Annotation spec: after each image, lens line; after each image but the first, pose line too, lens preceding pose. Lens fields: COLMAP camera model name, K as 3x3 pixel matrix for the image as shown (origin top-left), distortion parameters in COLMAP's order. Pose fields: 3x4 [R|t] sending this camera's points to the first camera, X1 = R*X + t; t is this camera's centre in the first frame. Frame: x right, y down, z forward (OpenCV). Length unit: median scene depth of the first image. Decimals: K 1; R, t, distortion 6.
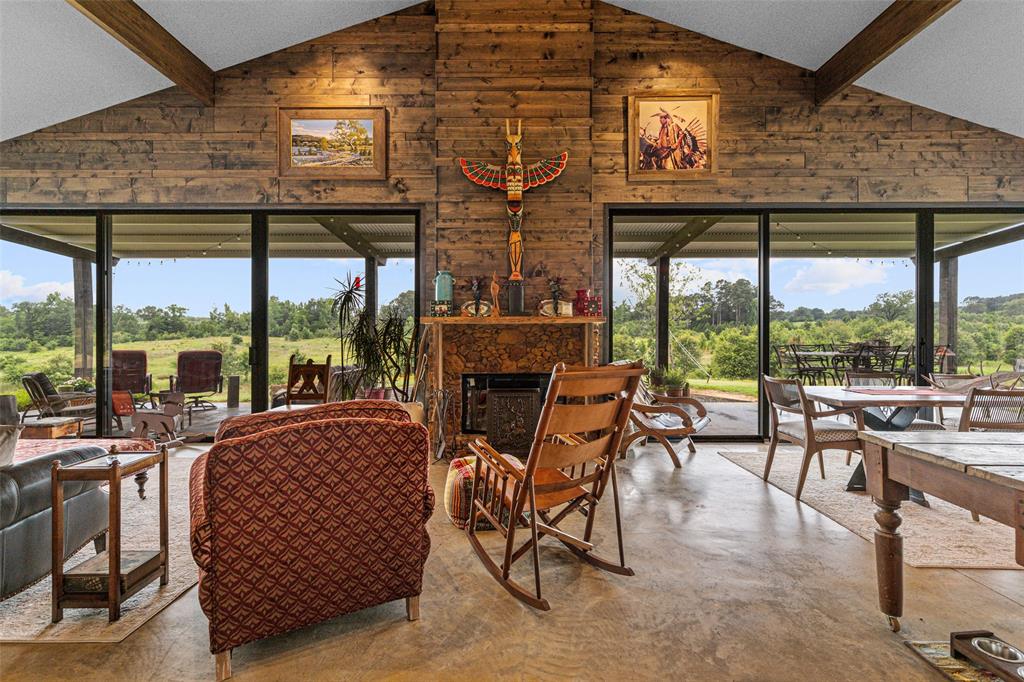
lens RADIAL K [[466.1, 0, 515.4], [0, 466.1, 336.3], [0, 0, 1]] dist [0.008319, -0.001118]
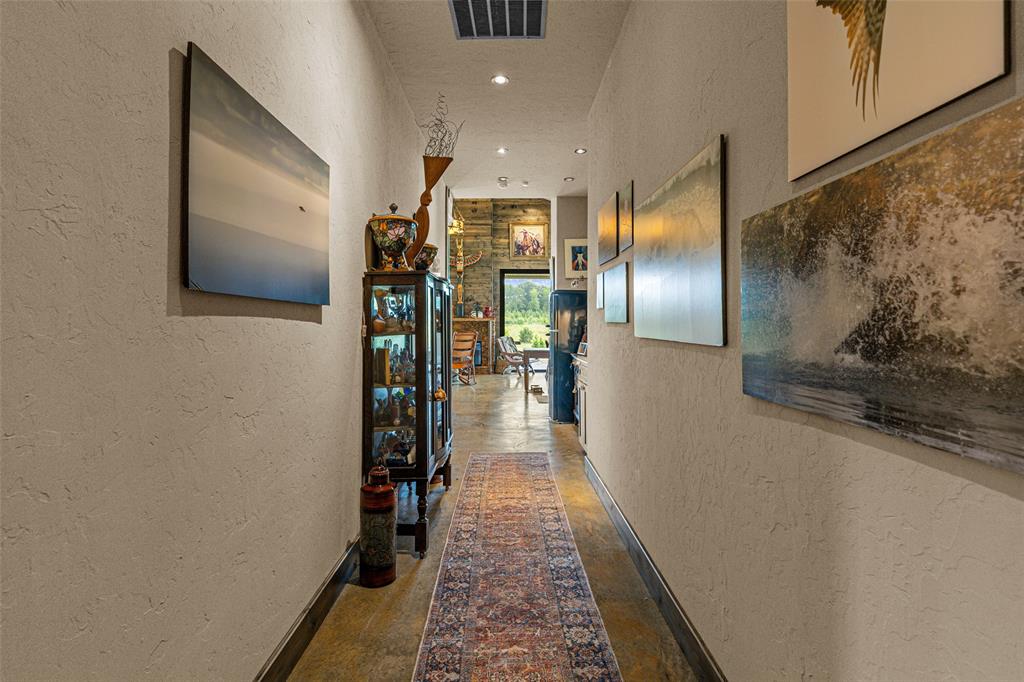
lens RADIAL K [[466.1, 0, 506.1], [0, 466.1, 330.5], [0, 0, 1]] dist [0.008319, -0.001118]
pose [[0.999995, 0.002263, 0.002003, 0.219758], [-0.002283, 0.999949, 0.009866, -0.000748], [-0.001980, -0.009870, 0.999949, -1.355043]]
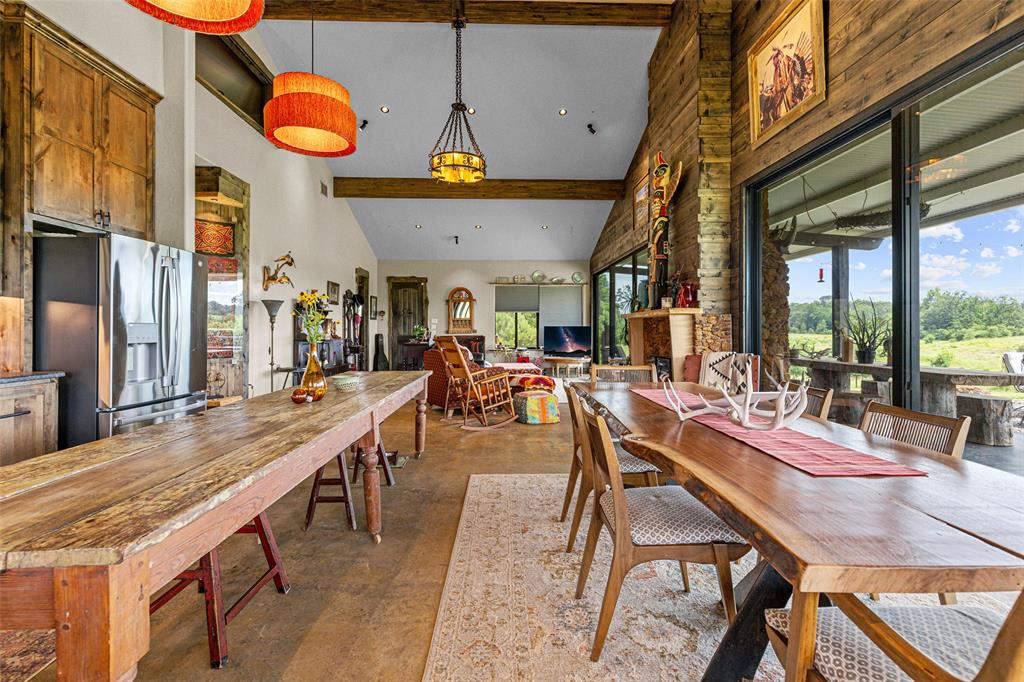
lens RADIAL K [[466.1, 0, 515.4], [0, 466.1, 326.0], [0, 0, 1]] dist [0.008319, -0.001118]
pose [[0.037350, -0.007610, -0.999273, 1.114855], [-0.001757, 0.999969, -0.007681, 0.007380], [0.999301, 0.002043, 0.037336, 0.518427]]
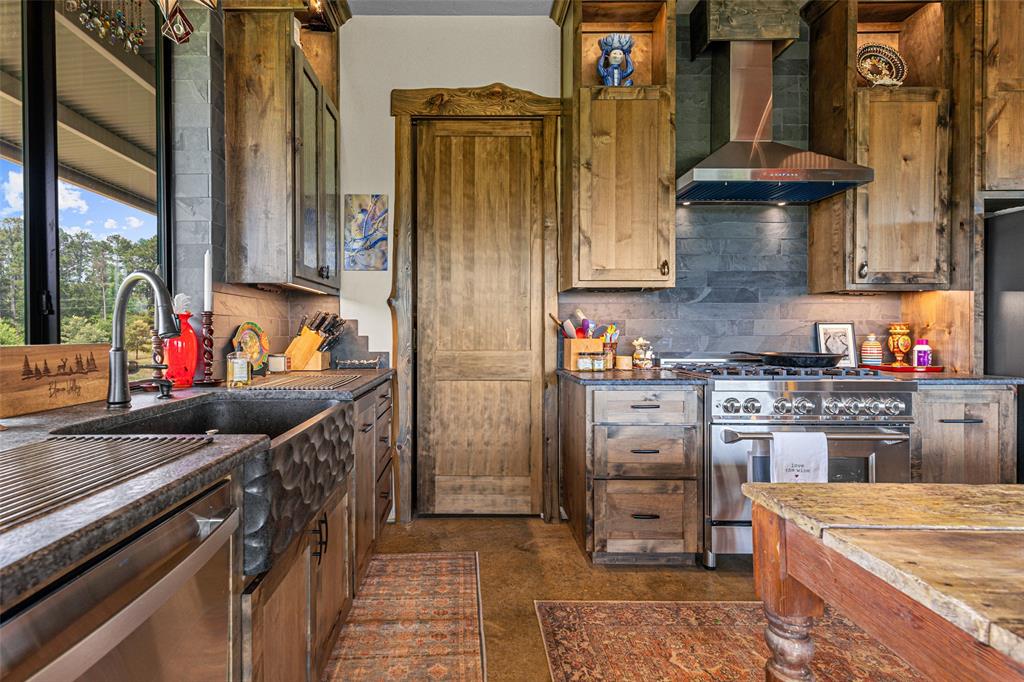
lens RADIAL K [[466.1, 0, 469.6], [0, 466.1, 335.3], [0, 0, 1]] dist [0.008319, -0.001118]
pose [[-0.999991, -0.001638, 0.004012, 1.062492], [-0.001614, 0.999981, 0.005873, 0.015567], [-0.004022, 0.005866, -0.999975, 0.451913]]
